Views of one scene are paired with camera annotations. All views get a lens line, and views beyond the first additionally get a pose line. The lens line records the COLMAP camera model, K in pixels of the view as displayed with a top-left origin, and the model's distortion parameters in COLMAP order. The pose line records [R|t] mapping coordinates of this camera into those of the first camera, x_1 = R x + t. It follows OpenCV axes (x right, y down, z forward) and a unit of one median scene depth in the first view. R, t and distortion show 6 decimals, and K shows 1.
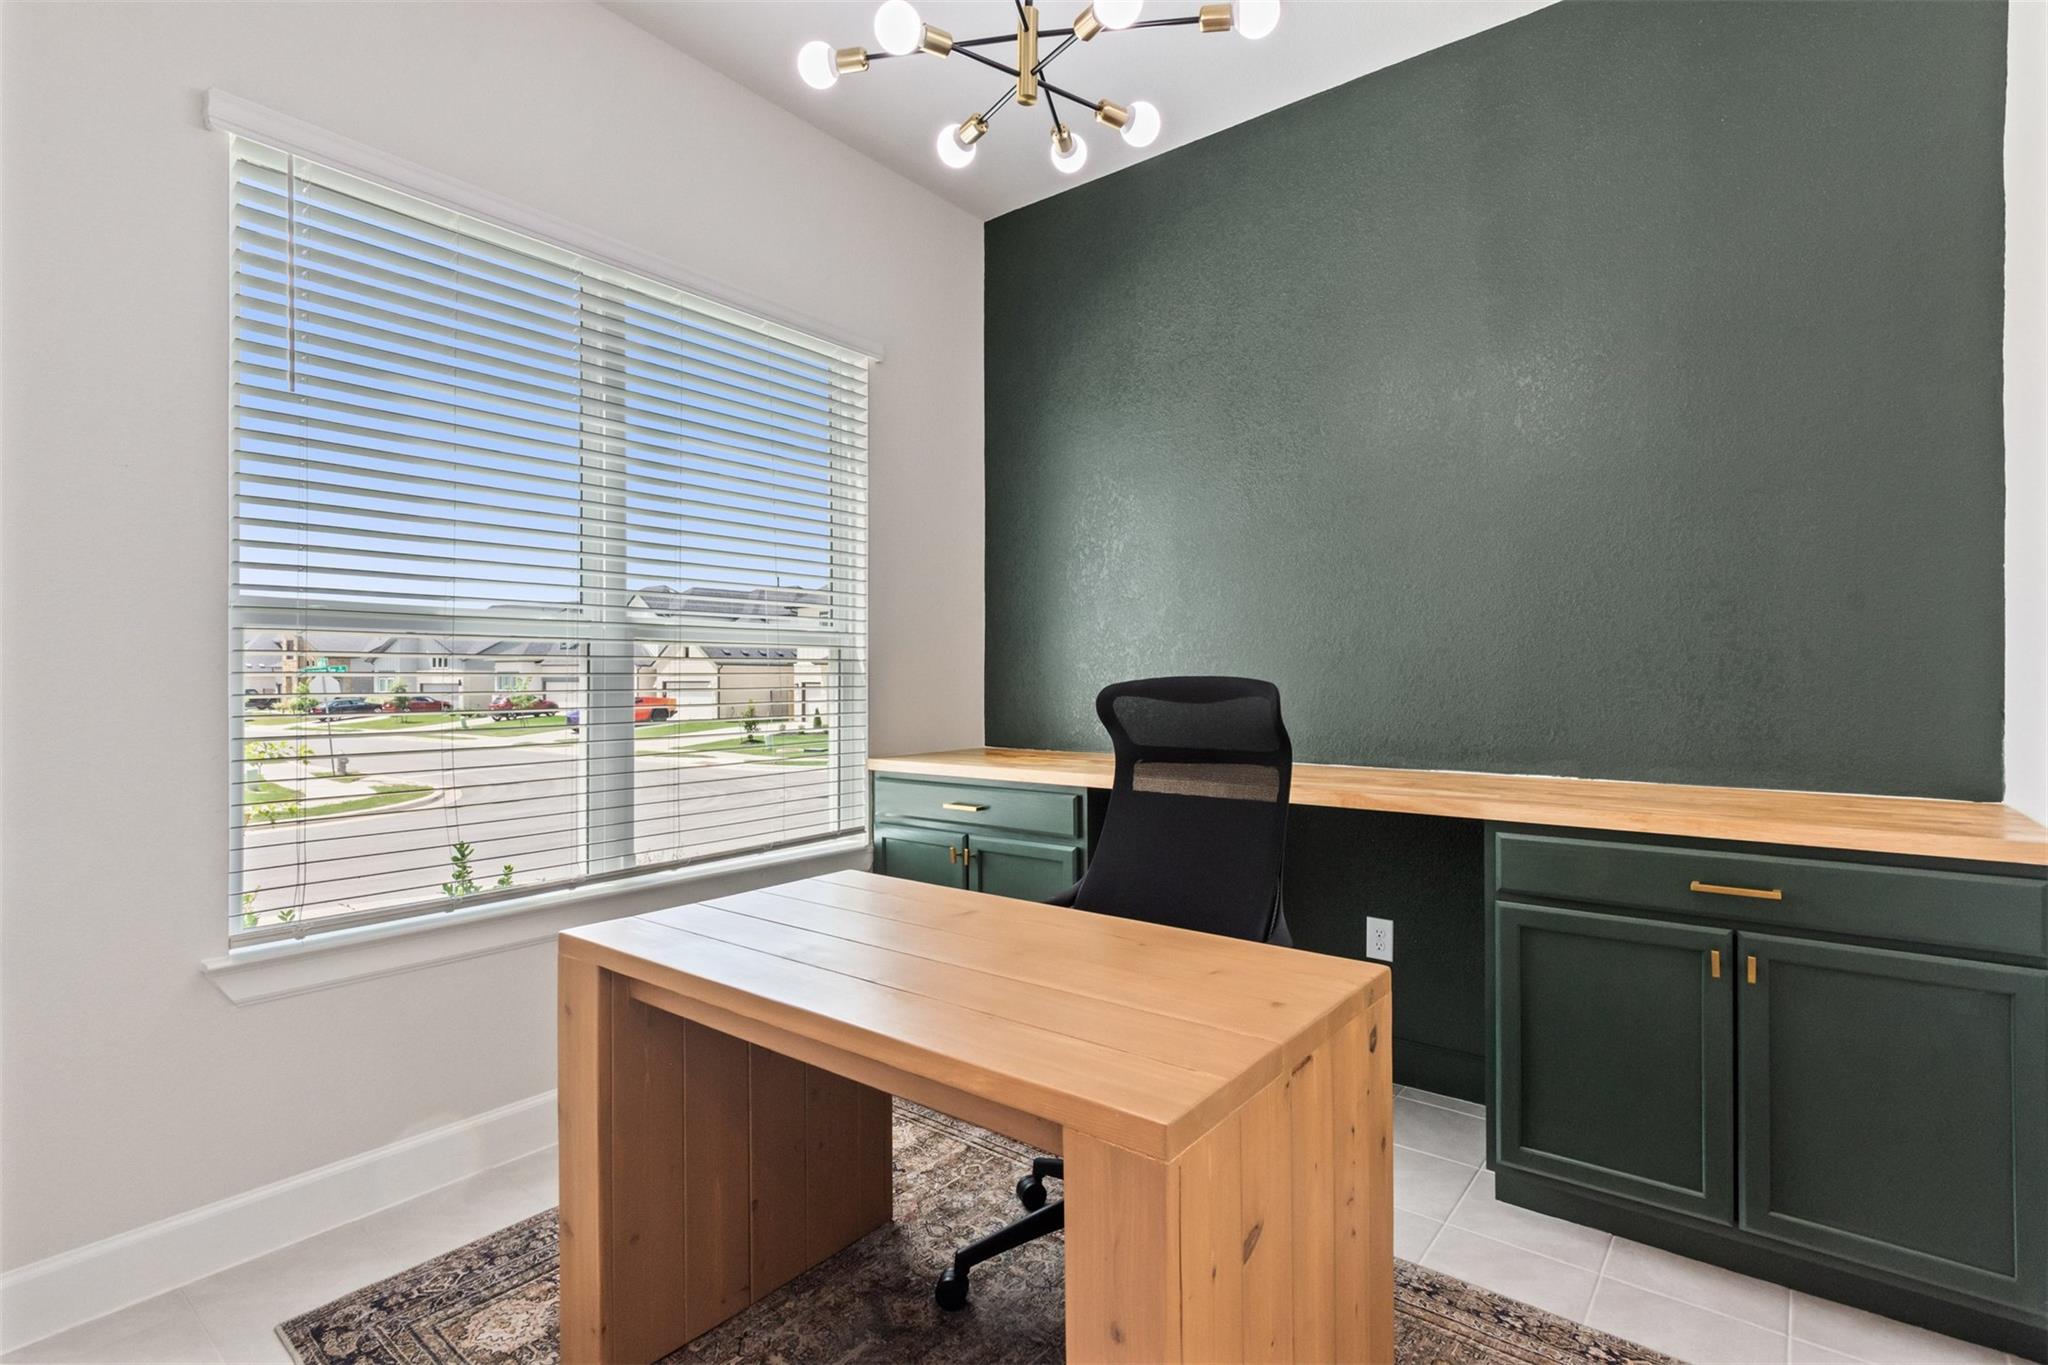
lens RADIAL K [[987.3, 0, 1026.2], [0, 987.3, 677.5], [0, 0, 1]] dist [0.005613, -0.006868]
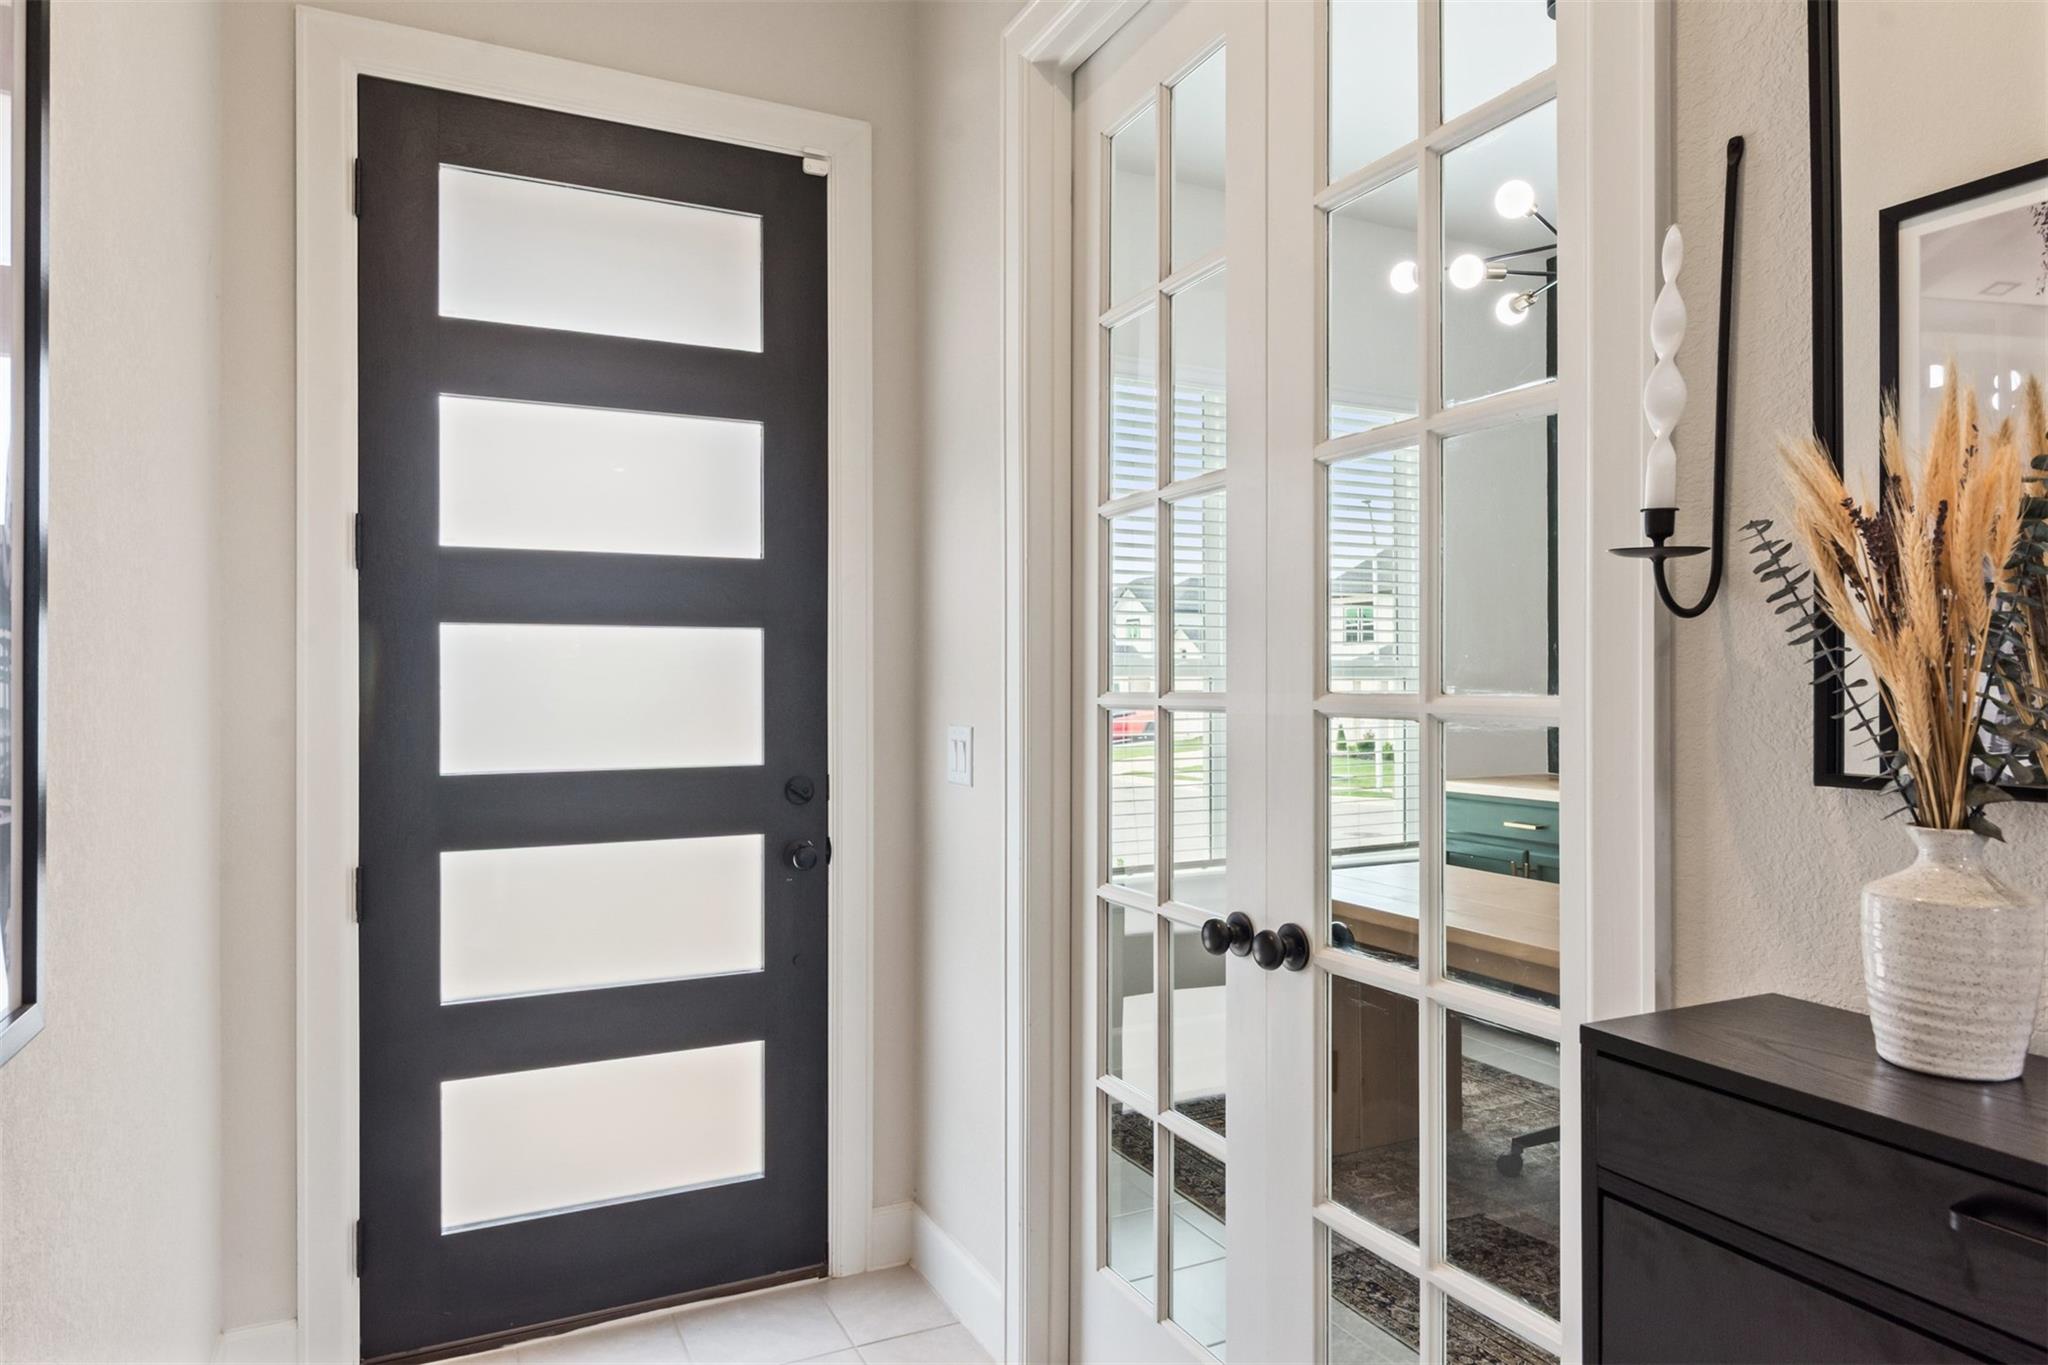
lens RADIAL K [[1231.6, 0, 1022.2], [0, 1231.6, 677.5], [0, 0, 1]] dist [0.008401, 0.000378]
pose [[0.895769, -0.002844, -0.444511, 0.063618], [0.000772, 0.999988, -0.004842, -0.037917], [0.444519, 0.003994, 0.895760, -0.647535]]
